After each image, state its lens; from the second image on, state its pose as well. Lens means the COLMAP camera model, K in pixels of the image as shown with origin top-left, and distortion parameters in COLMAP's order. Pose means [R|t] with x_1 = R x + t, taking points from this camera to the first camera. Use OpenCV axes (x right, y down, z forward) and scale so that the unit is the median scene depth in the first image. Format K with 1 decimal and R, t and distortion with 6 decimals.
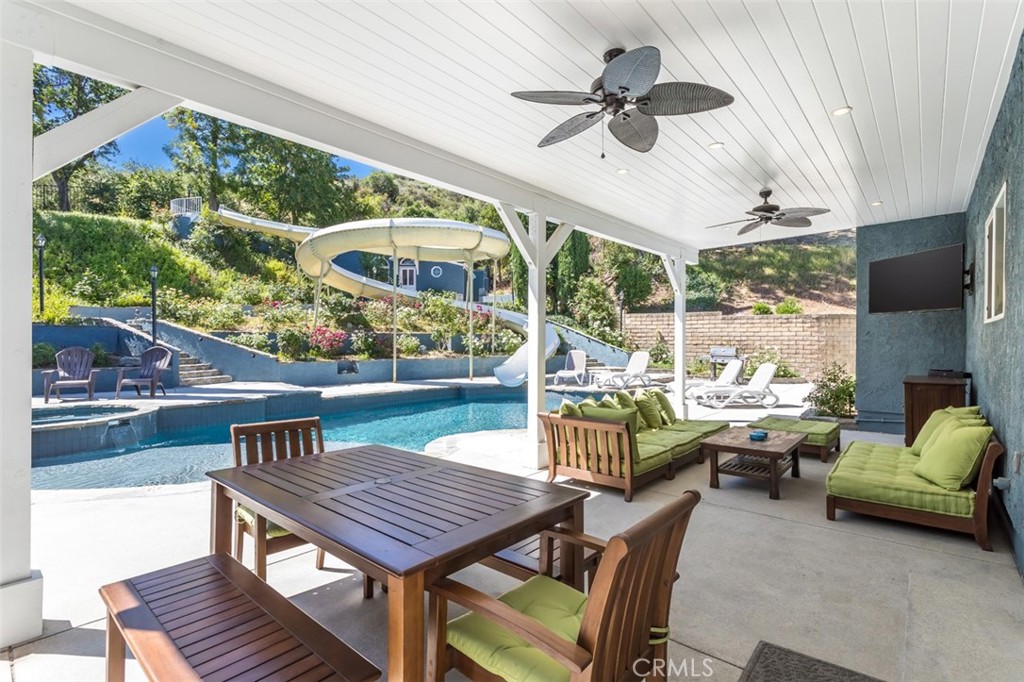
lens RADIAL K [[485.6, 0, 508.7], [0, 485.6, 338.2], [0, 0, 1]] dist [0.013715, 0.001207]
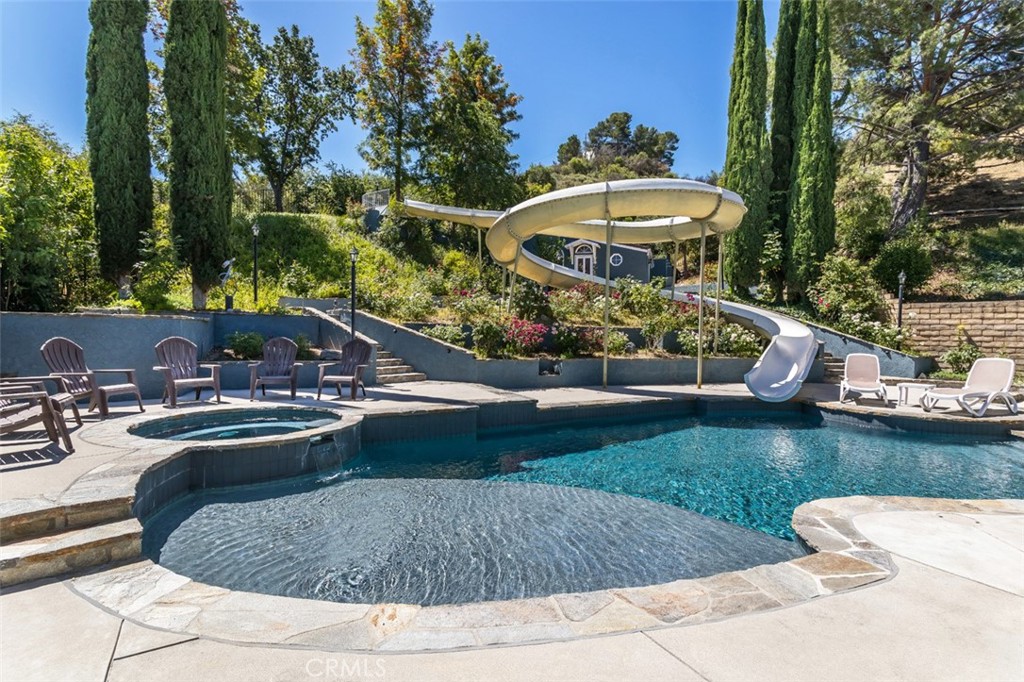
lens RADIAL K [[485.6, 0, 512.4], [0, 485.6, 339.4], [0, 0, 1]] dist [0.013715, 0.001207]
pose [[0.957737, 0.016958, -0.287145, -0.126364], [-0.013807, 0.999820, 0.012996, 0.001993], [0.287314, -0.008482, 0.957799, 0.154514]]
